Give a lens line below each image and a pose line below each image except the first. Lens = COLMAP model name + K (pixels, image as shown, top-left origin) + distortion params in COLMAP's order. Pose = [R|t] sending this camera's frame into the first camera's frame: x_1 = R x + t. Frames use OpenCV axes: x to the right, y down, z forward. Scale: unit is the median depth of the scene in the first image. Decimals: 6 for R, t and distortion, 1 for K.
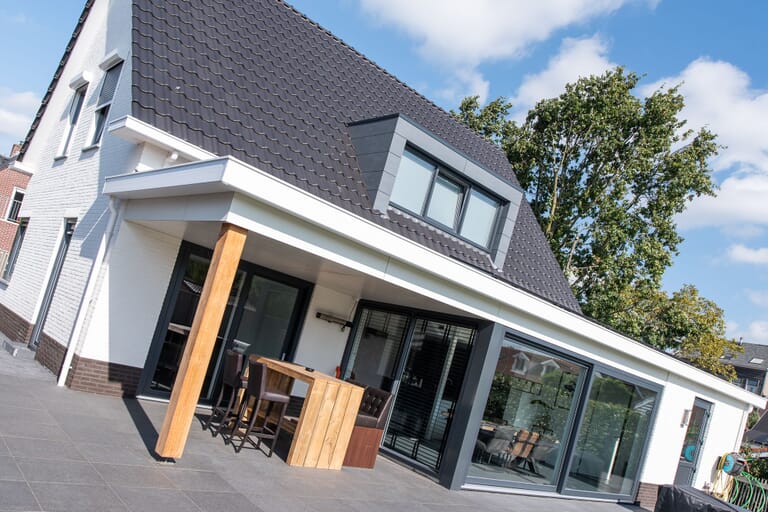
lens RADIAL K [[612.3, 0, 407.0], [0, 612.3, 313.6], [0, 0, 1]] dist [0.019664, 0.000079]
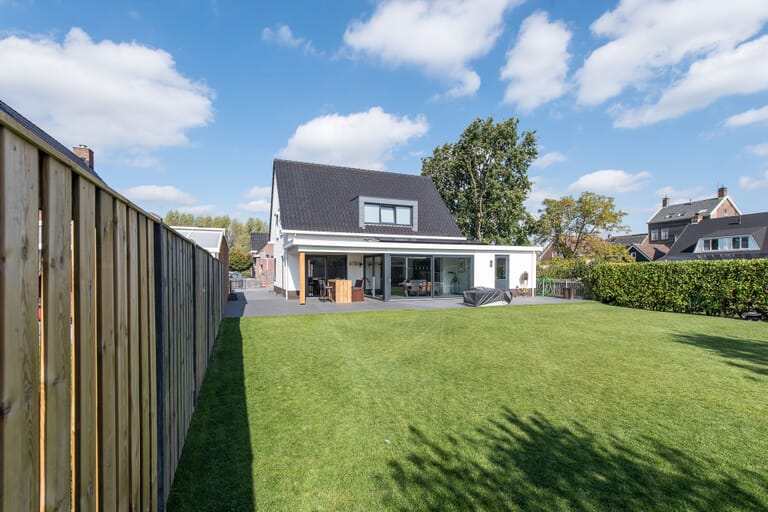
lens RADIAL K [[340.4, 0, 381.6], [0, 340.4, 270.5], [0, 0, 1]] dist [-0.000014, -0.000131]
pose [[0.912554, -0.261395, -0.314512, 0.529357], [0.271367, 0.962395, -0.012490, 0.095989], [0.305950, -0.073951, 0.949171, -0.635164]]
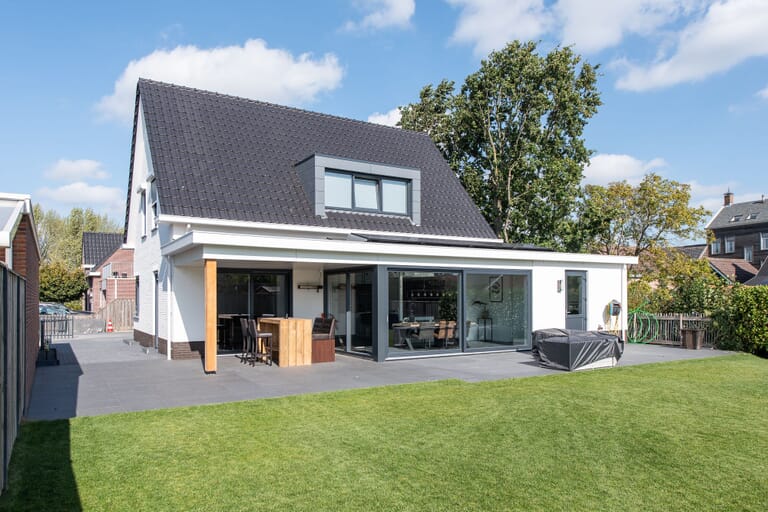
lens RADIAL K [[536.0, 0, 384.8], [0, 536.0, 290.3], [0, 0, 1]] dist [0.008843, 0.000755]
pose [[0.948375, -0.267590, -0.170237, 0.300494], [0.273510, 0.961796, 0.011889, 0.054114], [0.160552, -0.057836, 0.985331, -0.379251]]
